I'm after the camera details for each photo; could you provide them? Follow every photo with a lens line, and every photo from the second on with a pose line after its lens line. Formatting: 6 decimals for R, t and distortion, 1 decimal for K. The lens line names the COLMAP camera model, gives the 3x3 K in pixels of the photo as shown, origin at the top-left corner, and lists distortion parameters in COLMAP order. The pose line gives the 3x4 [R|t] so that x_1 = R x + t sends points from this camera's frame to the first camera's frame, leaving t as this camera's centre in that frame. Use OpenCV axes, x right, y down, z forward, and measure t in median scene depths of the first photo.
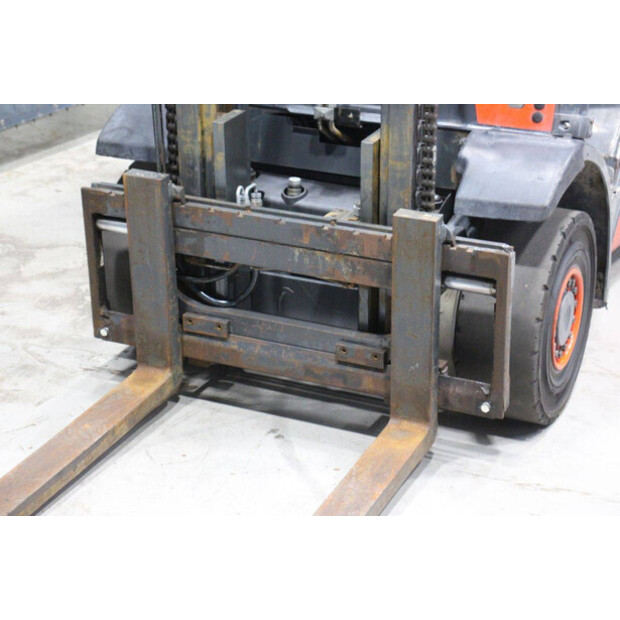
lens RADIAL K [[1458.6, 0, 311.3], [0, 1458.6, 311.0], [0, 0, 1]] dist [0.399098, 0.000000]
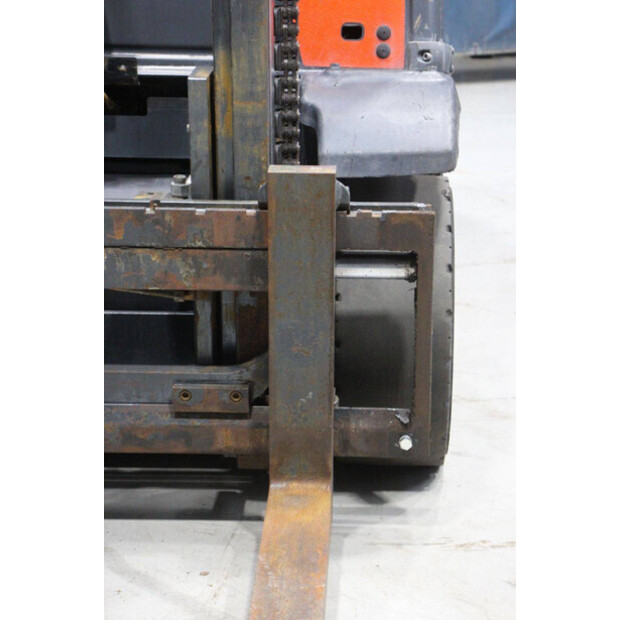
lens RADIAL K [[1458.6, 0, 310.0], [0, 1458.6, 314.3], [0, 0, 1]] dist [0.399098, 0.000000]
pose [[0.927637, -0.112635, 0.356095, -0.163671], [0.145358, 0.987147, -0.066421, 0.044059], [-0.344037, 0.113376, 0.932086, 0.349091]]
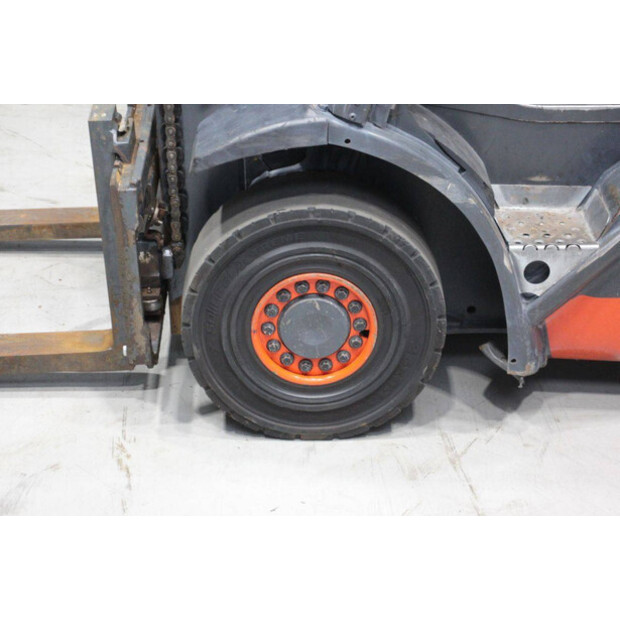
lens RADIAL K [[1458.6, 0, 313.8], [0, 1458.6, 306.6], [0, 0, 1]] dist [0.399098, 0.000000]
pose [[0.441553, 0.410584, -0.797779, 0.855641], [-0.352540, 0.897034, 0.266544, -0.232691], [0.825074, 0.163555, 0.540835, 0.595893]]
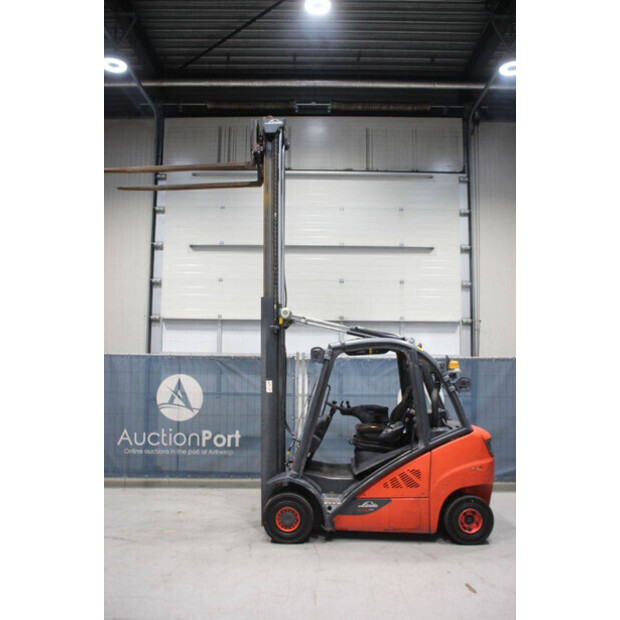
lens RADIAL K [[557.0, 0, 310.1], [0, 557.0, 305.4], [0, 0, 1]] dist [-0.114213, 0.088338]
pose [[0.395863, -0.094715, -0.913412, 1.800785], [-0.356869, 0.900619, -0.248051, -0.191438], [0.846130, 0.424163, 0.322721, 0.298097]]
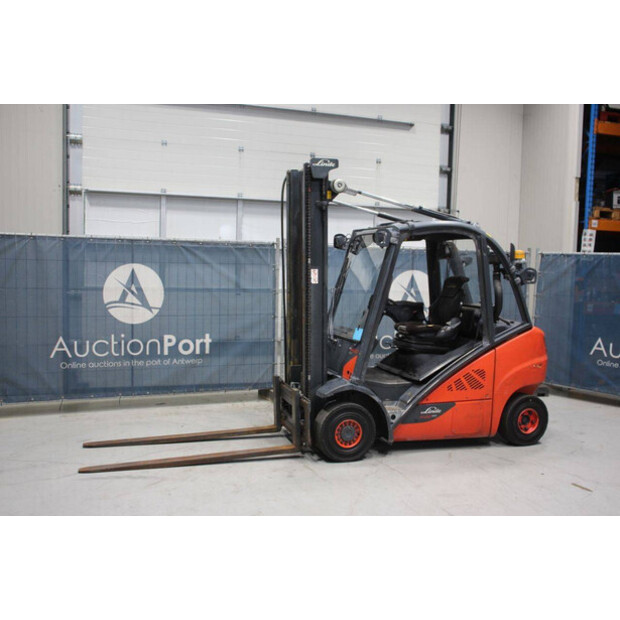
lens RADIAL K [[613.8, 0, 314.5], [0, 613.8, 306.6], [0, 0, 1]] dist [-0.063844, 0.000000]
pose [[0.676342, 0.059861, -0.734151, 1.259229], [-0.299313, 0.933030, -0.199666, 0.041206], [0.673033, 0.354783, 0.648965, -0.137084]]
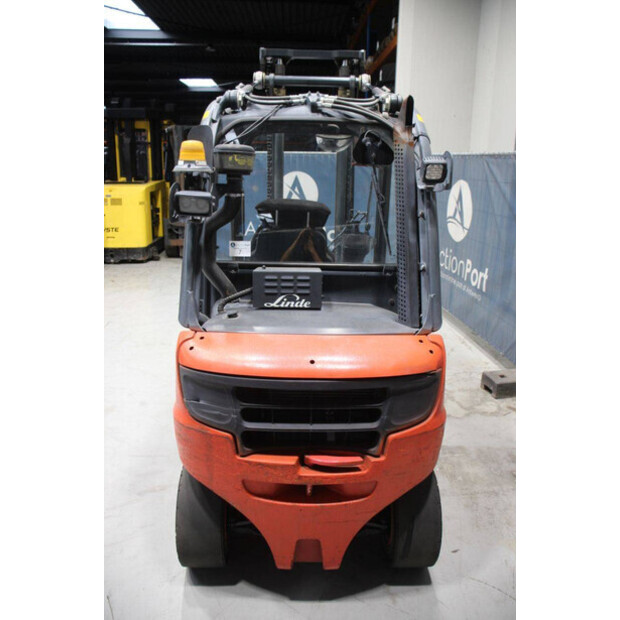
lens RADIAL K [[510.0, 0, 312.1], [0, 510.0, 307.9], [0, 0, 1]] dist [-0.161104, 0.141343]
pose [[-0.903840, 0.095185, -0.417150, 0.513921], [-0.187666, 0.787972, 0.586414, -0.846185], [0.384520, 0.608309, -0.694337, 1.908419]]
